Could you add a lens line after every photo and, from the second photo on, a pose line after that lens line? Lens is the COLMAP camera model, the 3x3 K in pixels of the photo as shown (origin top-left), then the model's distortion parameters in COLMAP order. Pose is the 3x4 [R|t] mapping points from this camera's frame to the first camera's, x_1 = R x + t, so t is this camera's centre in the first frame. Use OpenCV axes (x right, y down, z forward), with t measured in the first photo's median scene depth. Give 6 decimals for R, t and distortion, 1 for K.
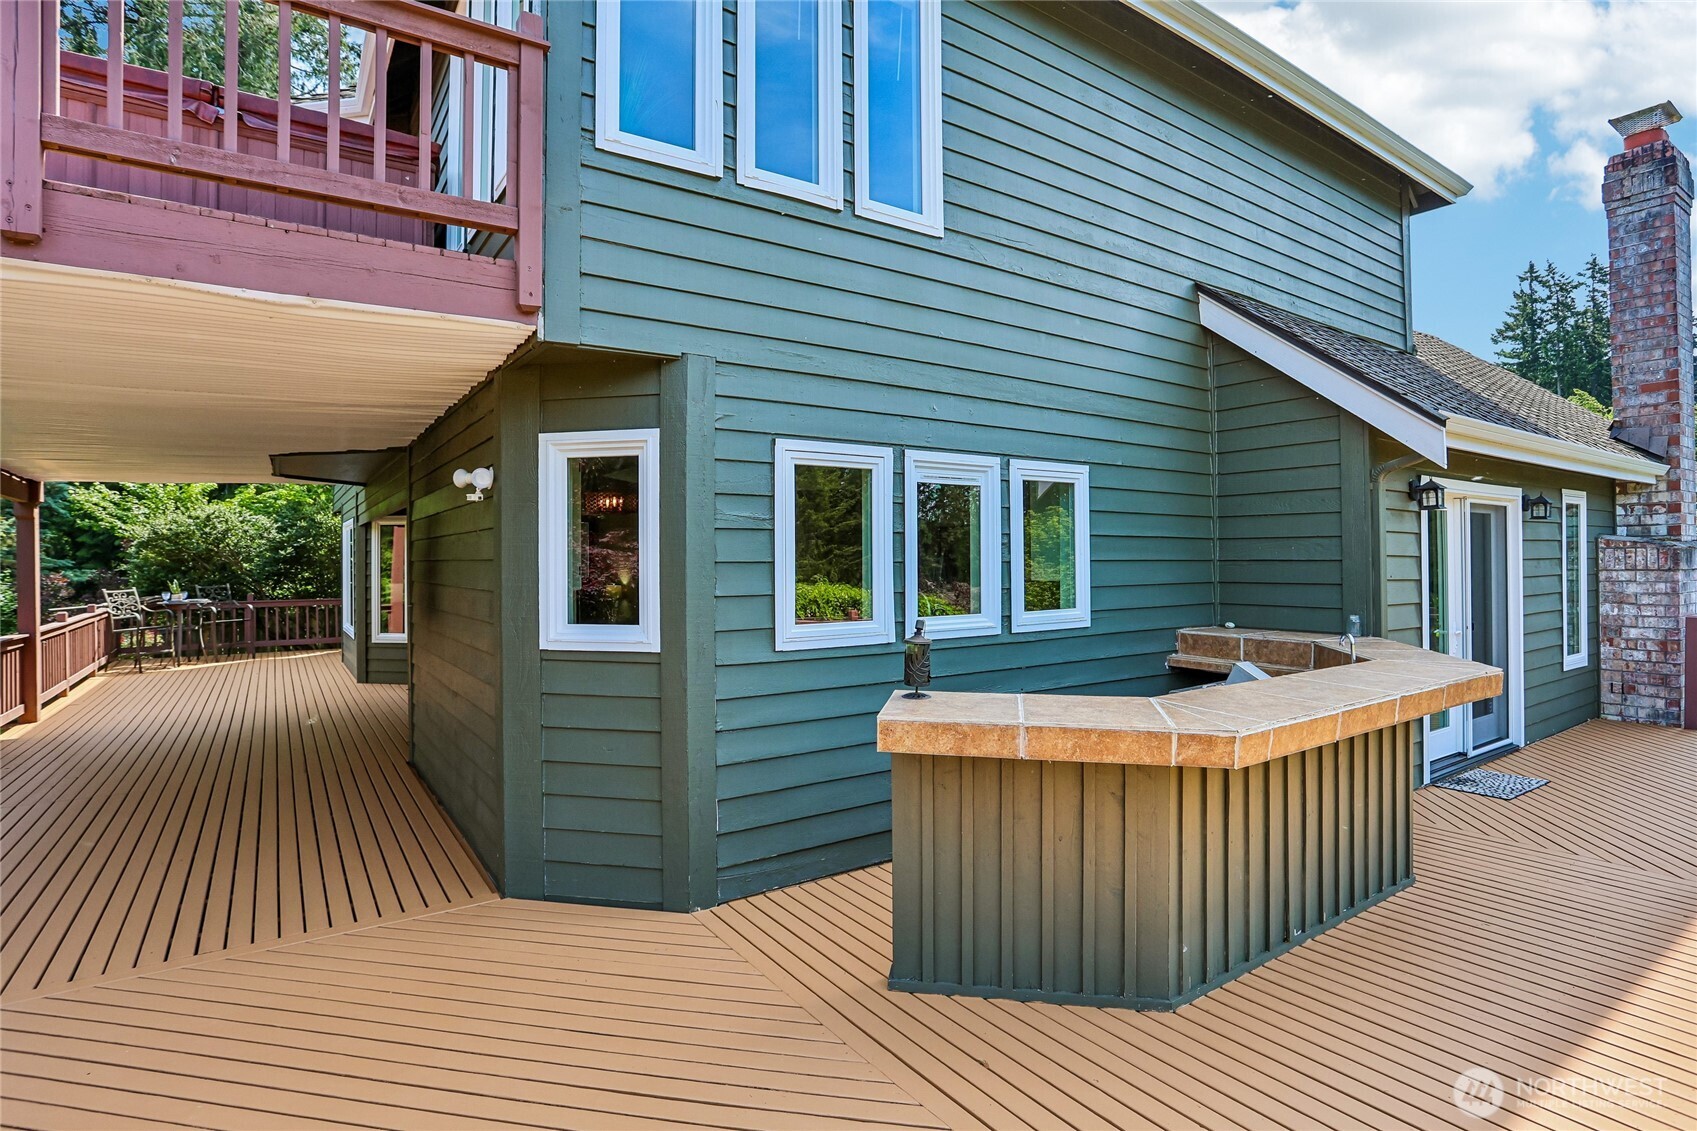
lens RADIAL K [[814.9, 0, 852.1], [0, 814.9, 558.5], [0, 0, 1]] dist [0.002420, 0.001065]
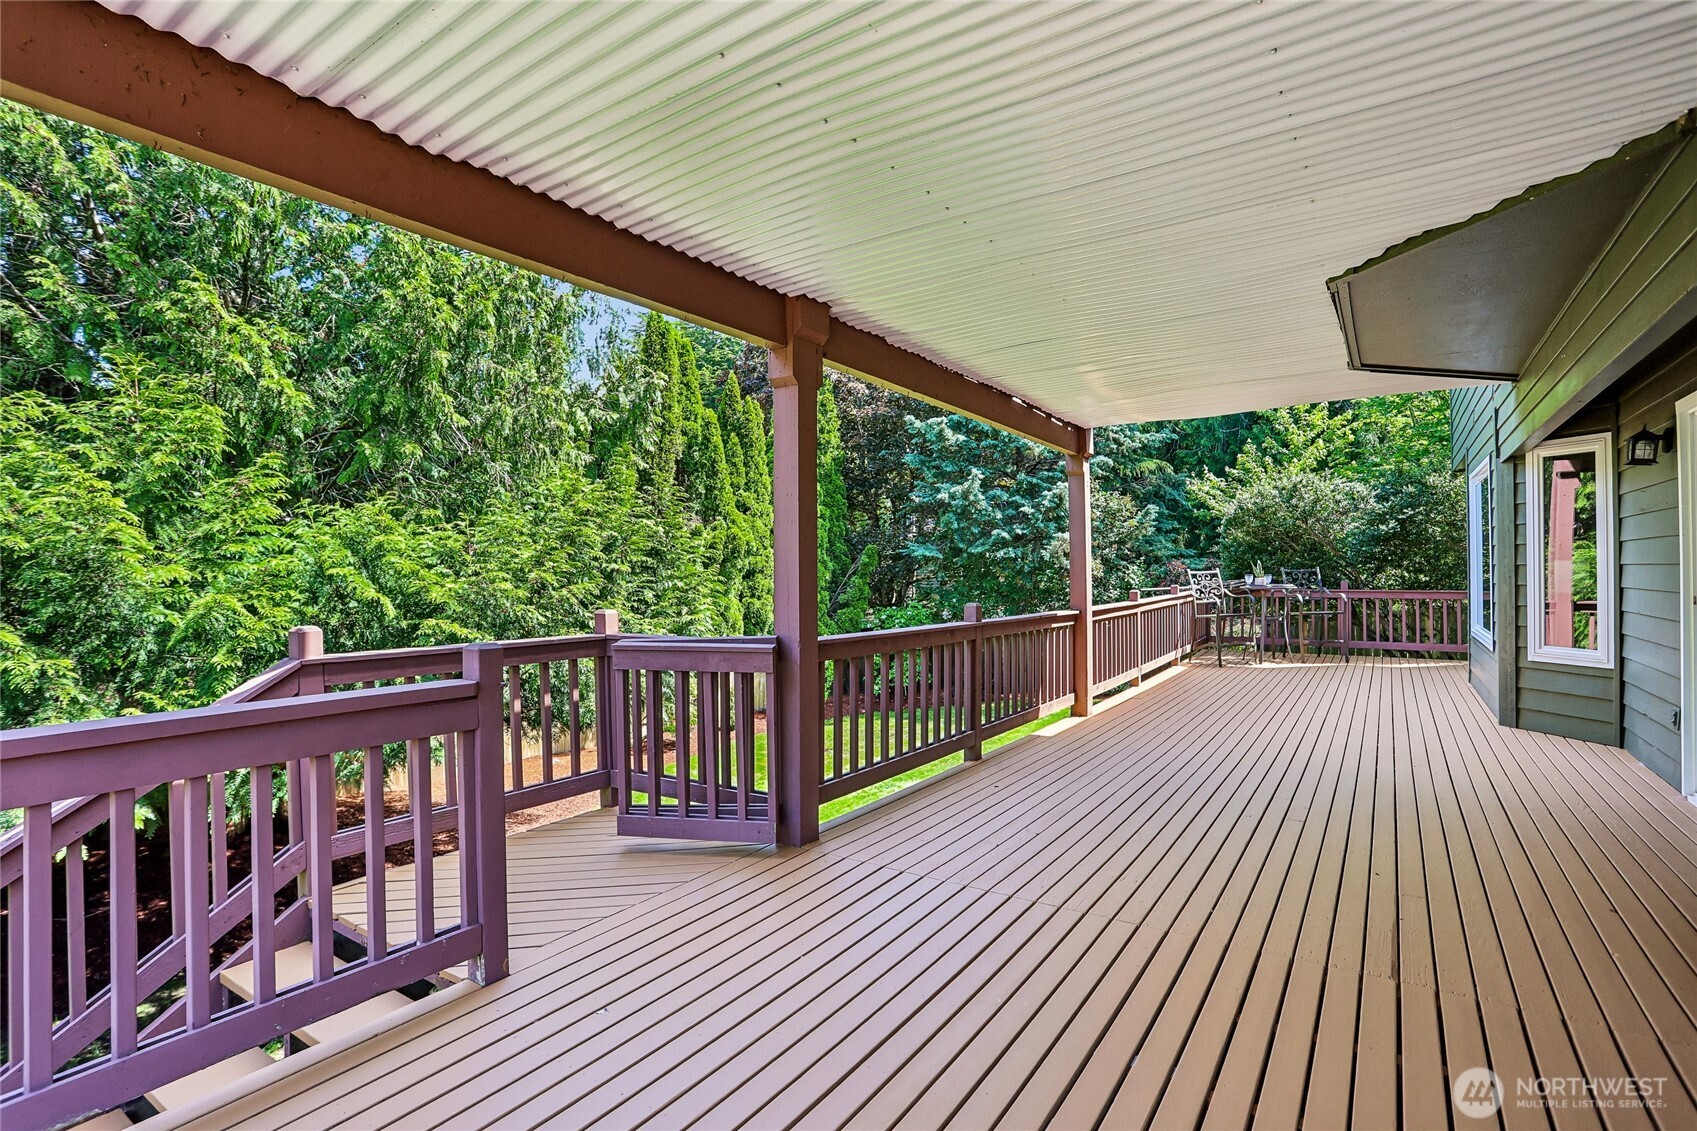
lens RADIAL K [[814.9, 0, 849.8], [0, 814.9, 567.1], [0, 0, 1]] dist [0.002420, 0.001065]
pose [[0.362021, -0.001081, -0.932169, -0.183677], [0.009139, 0.999955, 0.002390, 0.025485], [0.932125, -0.009384, 0.362015, 0.283307]]
